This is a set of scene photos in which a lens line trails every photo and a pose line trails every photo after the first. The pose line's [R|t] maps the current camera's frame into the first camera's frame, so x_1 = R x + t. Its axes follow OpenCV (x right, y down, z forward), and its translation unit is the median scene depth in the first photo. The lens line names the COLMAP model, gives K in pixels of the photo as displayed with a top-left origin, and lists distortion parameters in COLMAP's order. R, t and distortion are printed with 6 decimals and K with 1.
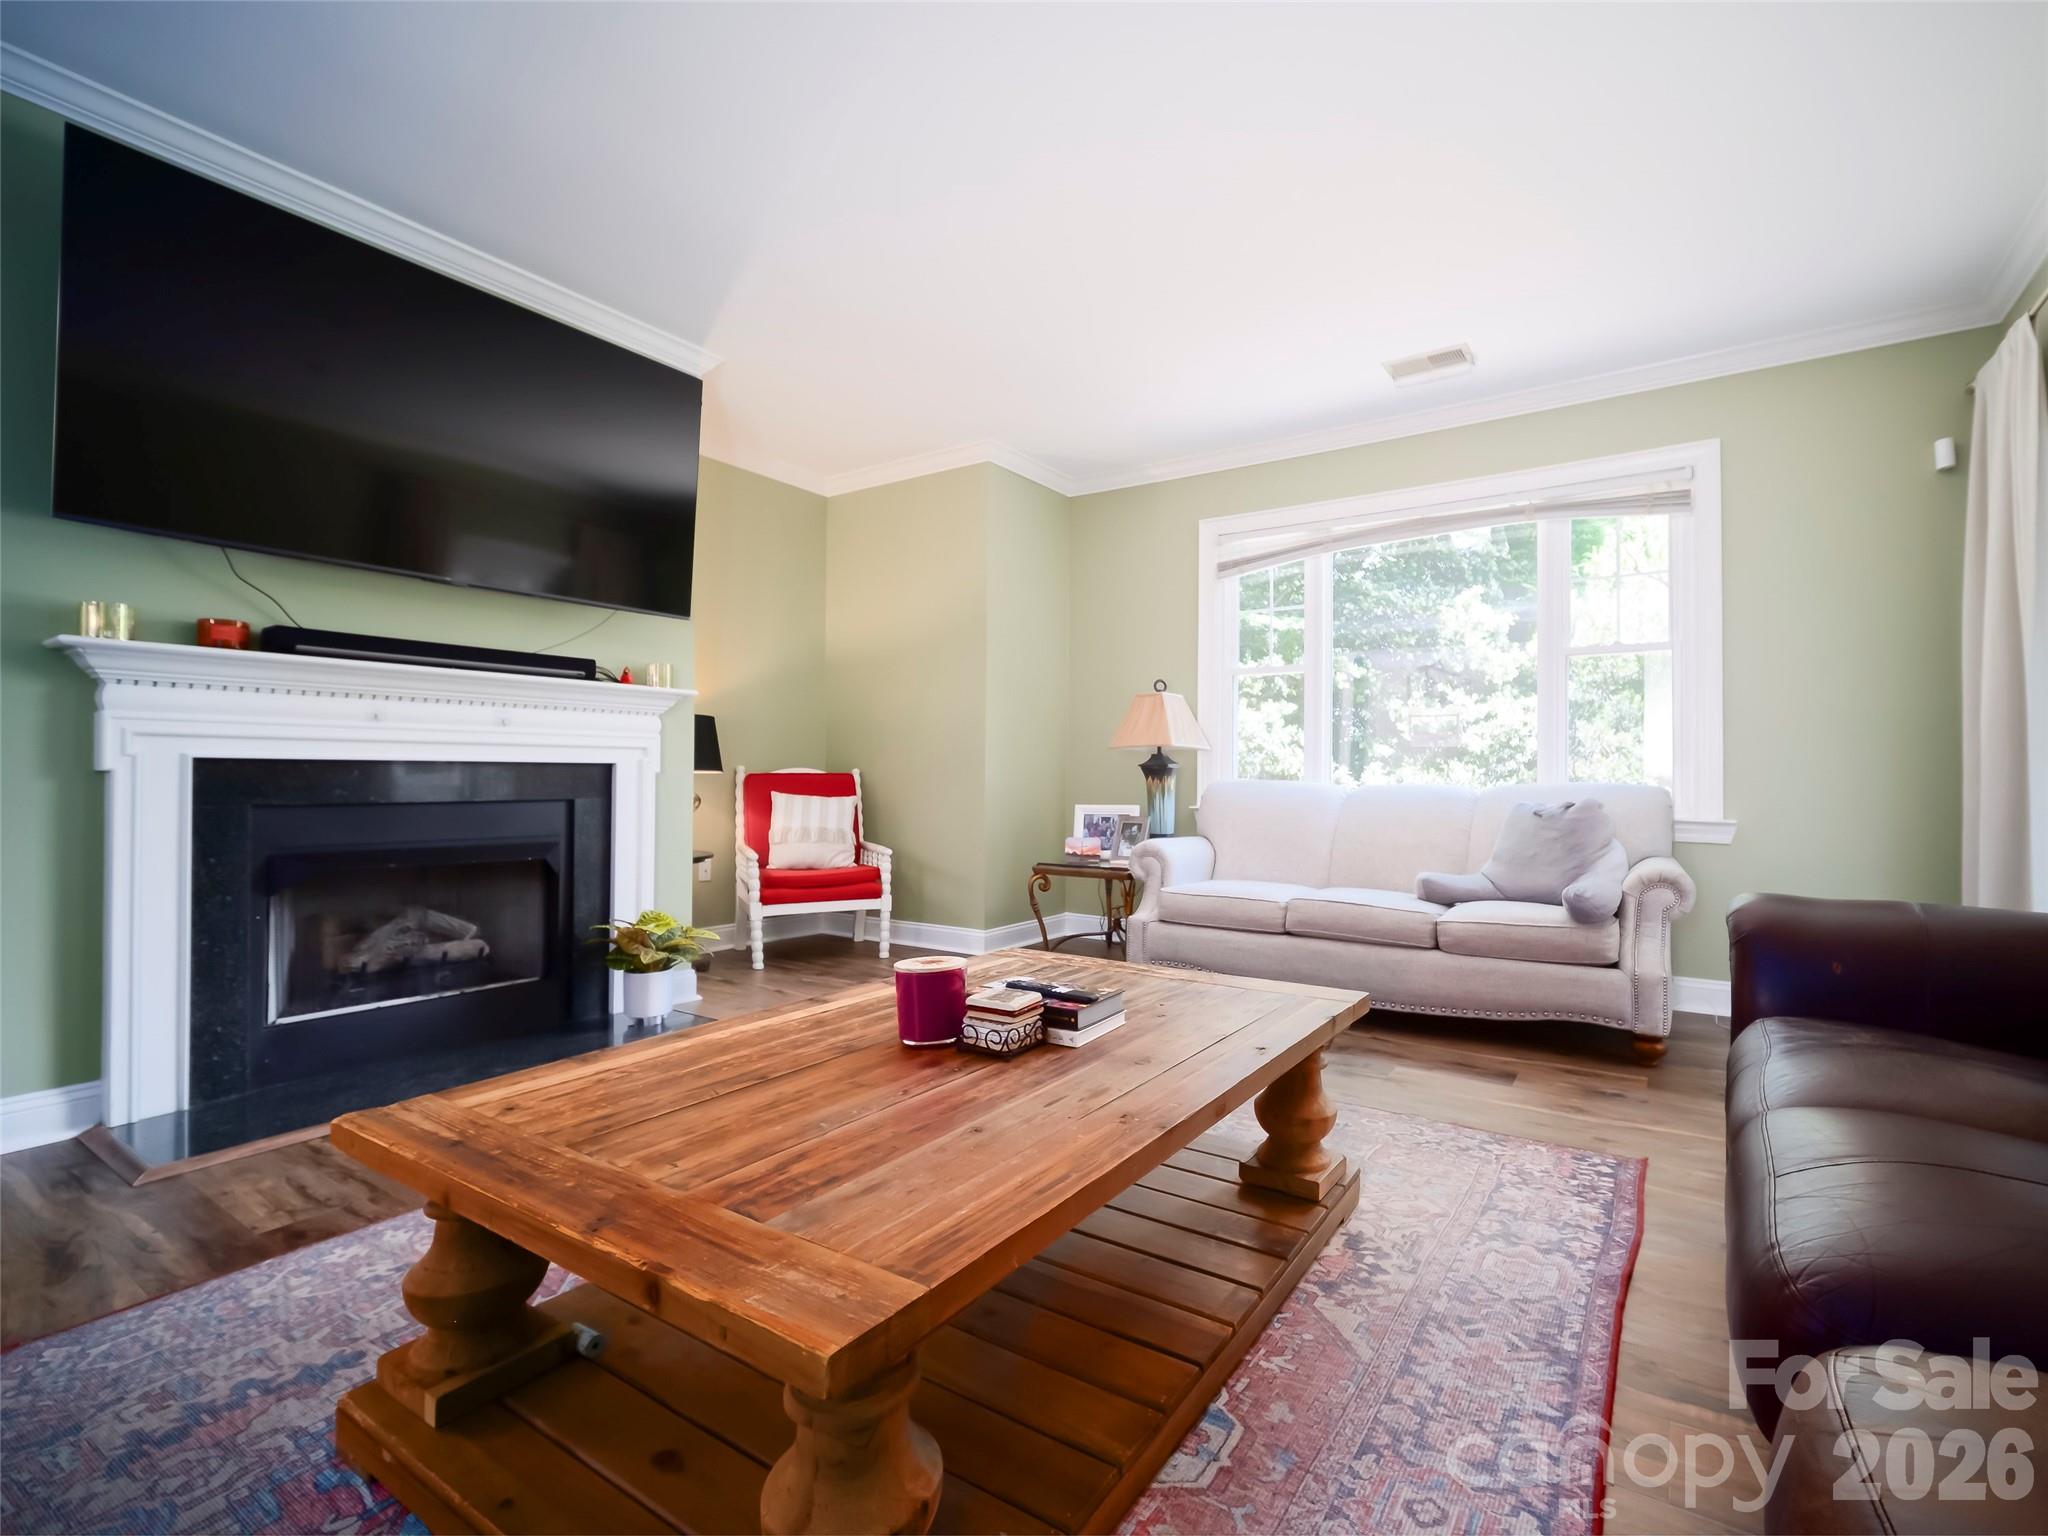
lens RADIAL K [[911.2, 0, 1131.4], [0, 911.2, 767.1], [0, 0, 1]] dist [-0.021774, 0.007721]
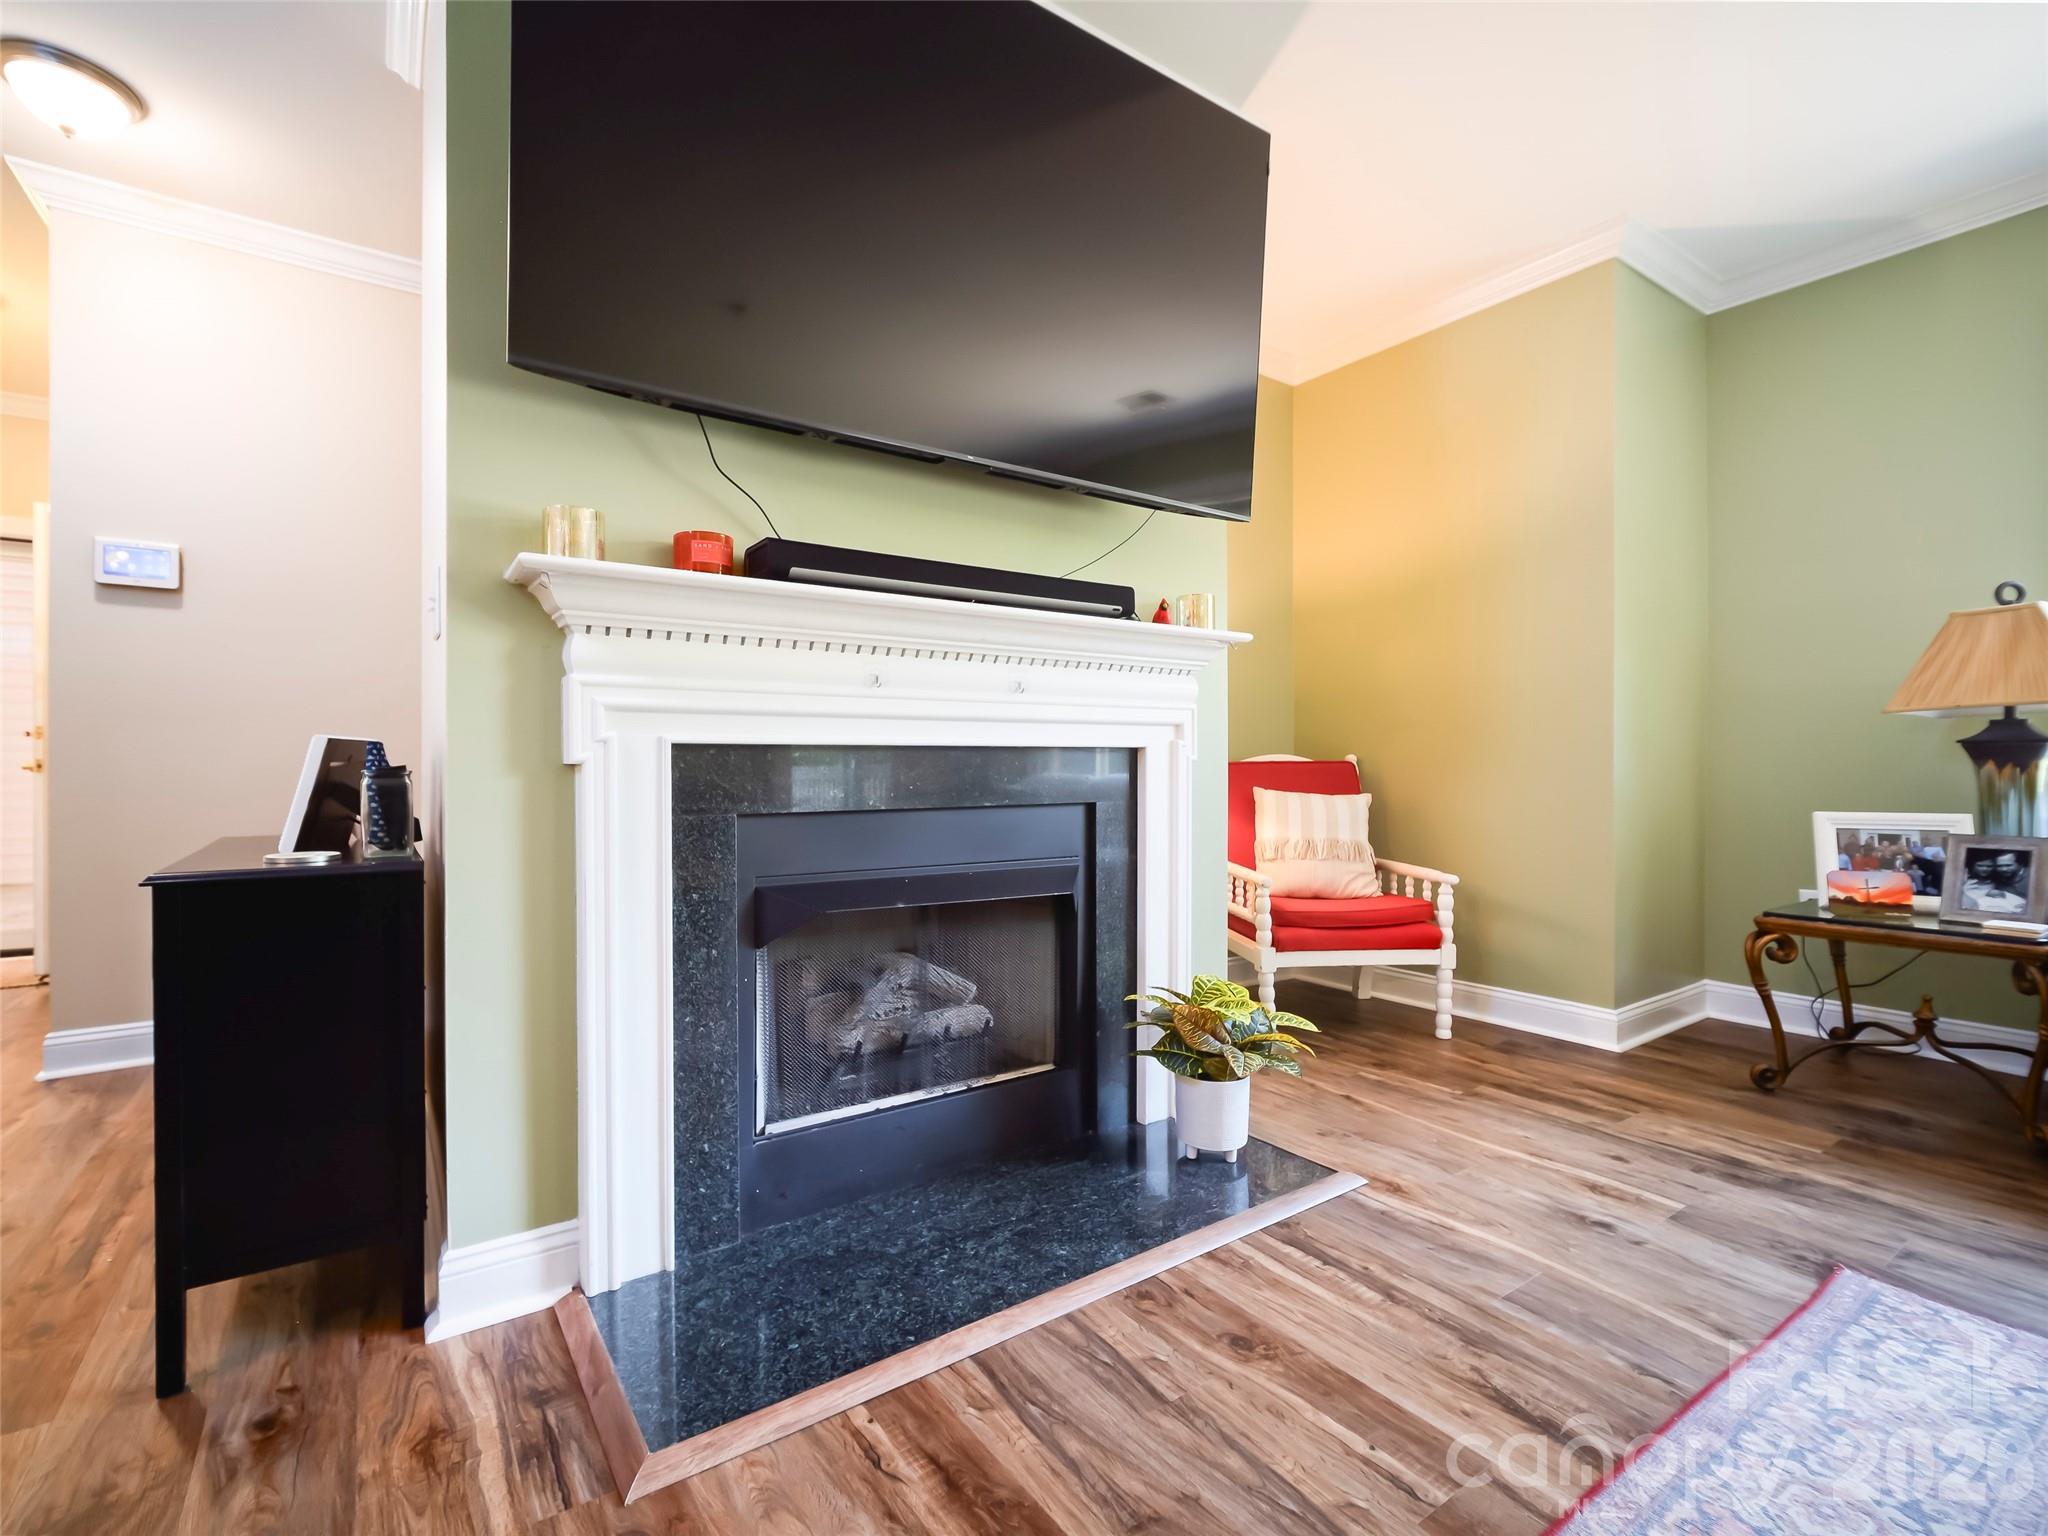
lens RADIAL K [[930.5, 0, 1024.0], [0, 930.5, 768.0], [0, 0, 1]] dist [-0.000734, 0.000147]
pose [[0.920311, -0.006518, -0.391134, -0.417605], [0.010759, 0.999905, 0.008653, 0.003792], [0.391041, -0.012171, 0.920293, 0.363971]]
